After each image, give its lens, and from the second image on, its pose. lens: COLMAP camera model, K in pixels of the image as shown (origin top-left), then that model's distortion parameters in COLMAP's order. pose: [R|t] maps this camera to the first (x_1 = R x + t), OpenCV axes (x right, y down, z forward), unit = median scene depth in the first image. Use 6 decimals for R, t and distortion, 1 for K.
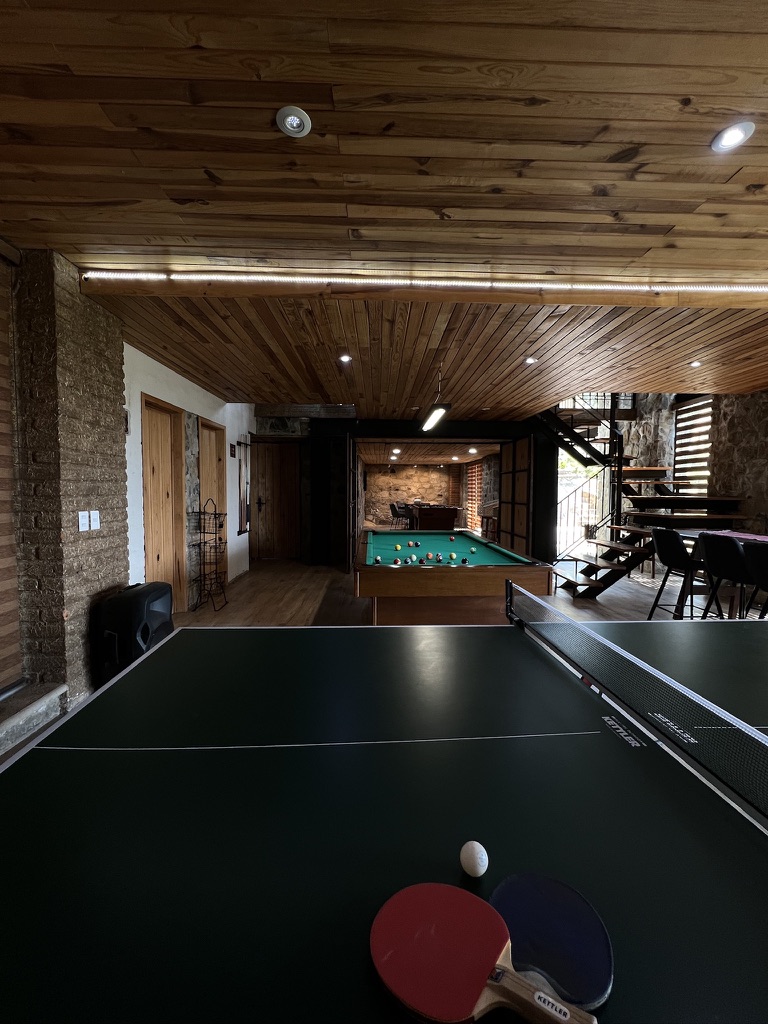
lens RADIAL K [[410.8, 0, 387.0], [0, 410.8, 512.7], [0, 0, 1]] dist [0.000083, 0.000000]
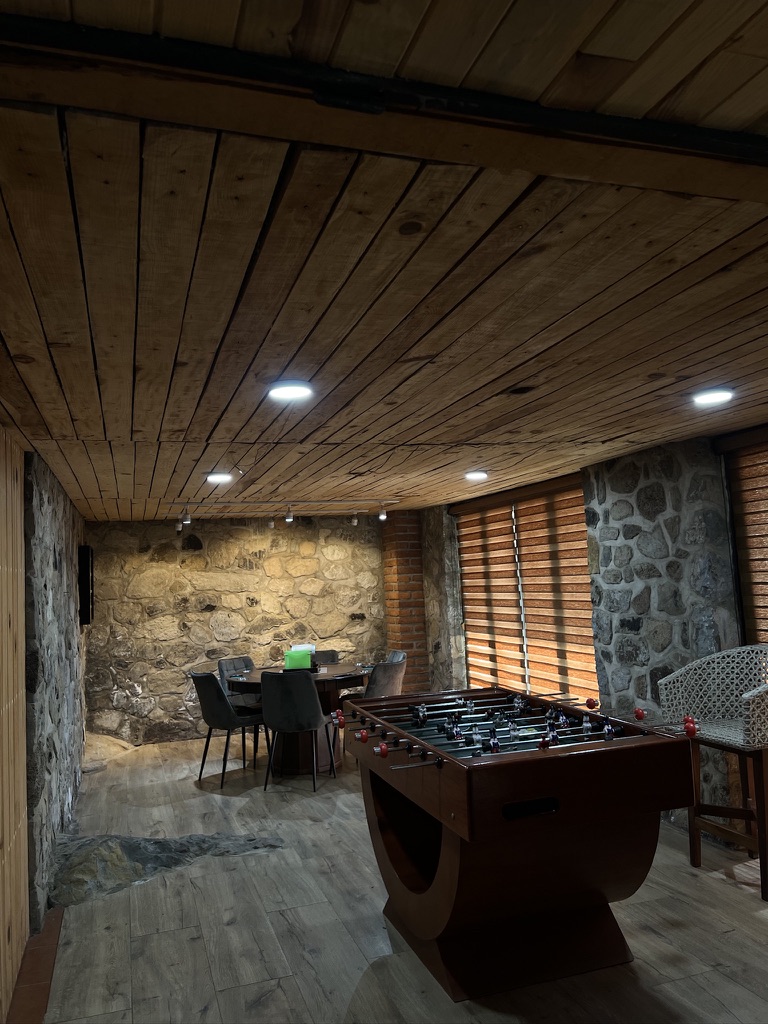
lens RADIAL K [[772.9, 0, 386.9], [0, 772.9, 511.9], [0, 0, 1]] dist [0.014774, 0.001212]
pose [[0.951680, -0.028912, 0.305726, -0.019831], [0.073106, 0.988266, -0.134110, -0.041214], [-0.298262, 0.149980, 0.942627, 0.456804]]
